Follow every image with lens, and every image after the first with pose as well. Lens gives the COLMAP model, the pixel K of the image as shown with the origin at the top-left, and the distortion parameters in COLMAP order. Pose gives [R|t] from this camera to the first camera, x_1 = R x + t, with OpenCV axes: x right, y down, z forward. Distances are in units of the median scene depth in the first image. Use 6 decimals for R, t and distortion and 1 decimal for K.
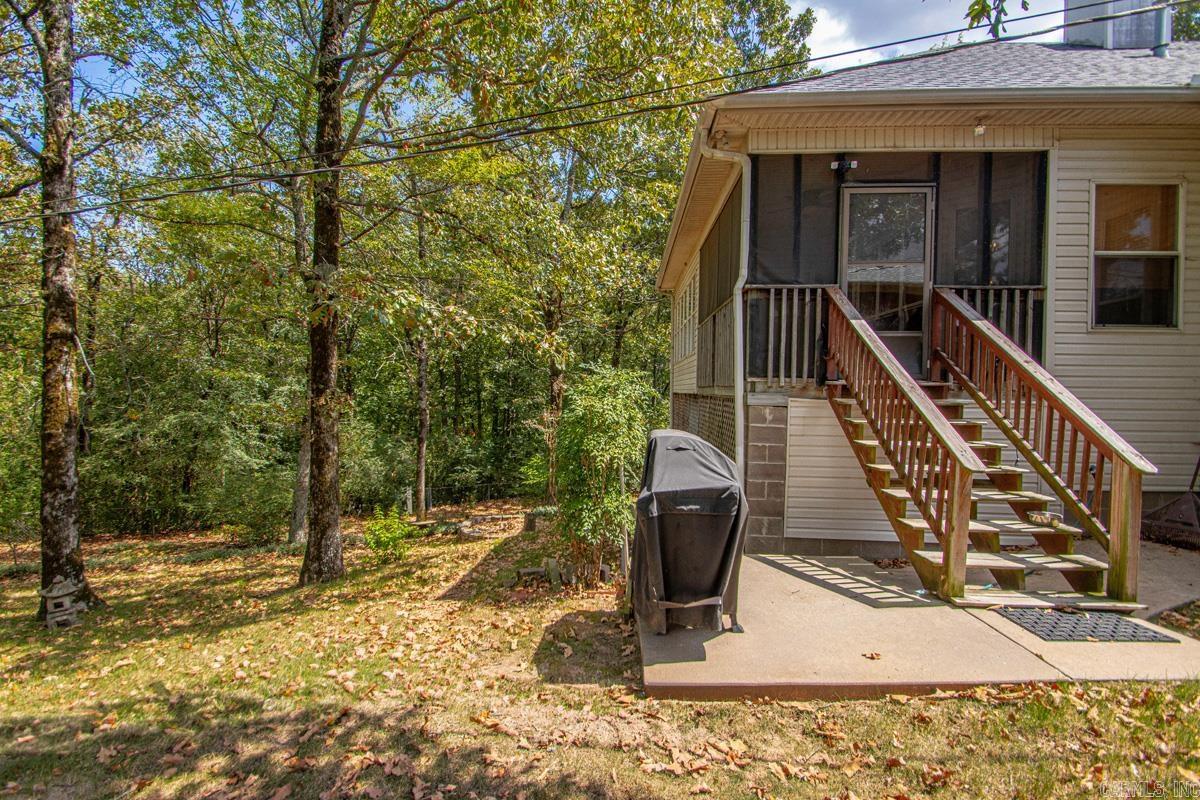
lens RADIAL K [[569.0, 0, 599.1], [0, 569.0, 414.5], [0, 0, 1]] dist [0.000049, -0.014445]
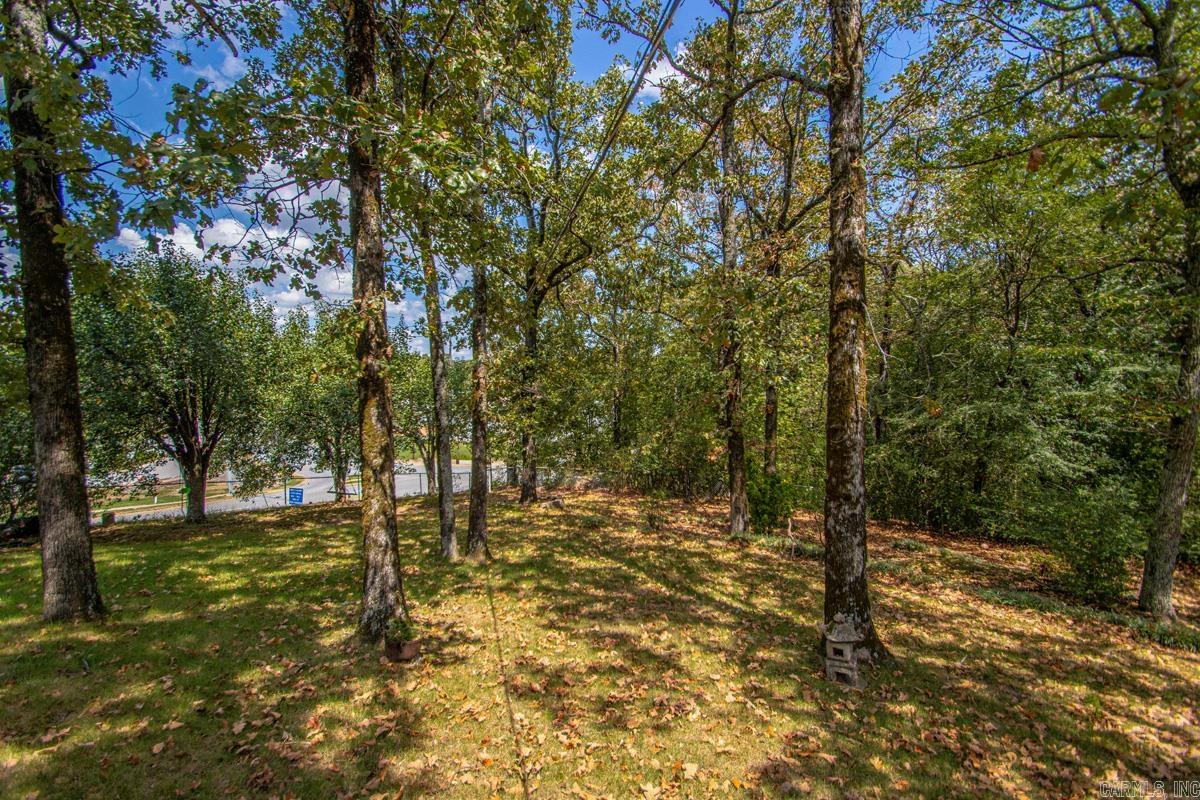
lens RADIAL K [[552.5, 0, 600.0], [0, 552.5, 400.0], [0, 0, 1]] dist [0.013161, -0.000311]
pose [[0.348103, 0.007484, -0.937427, -0.343402], [-0.013256, 0.999907, 0.003060, -0.005025], [0.937363, 0.011361, 0.348170, 0.397640]]
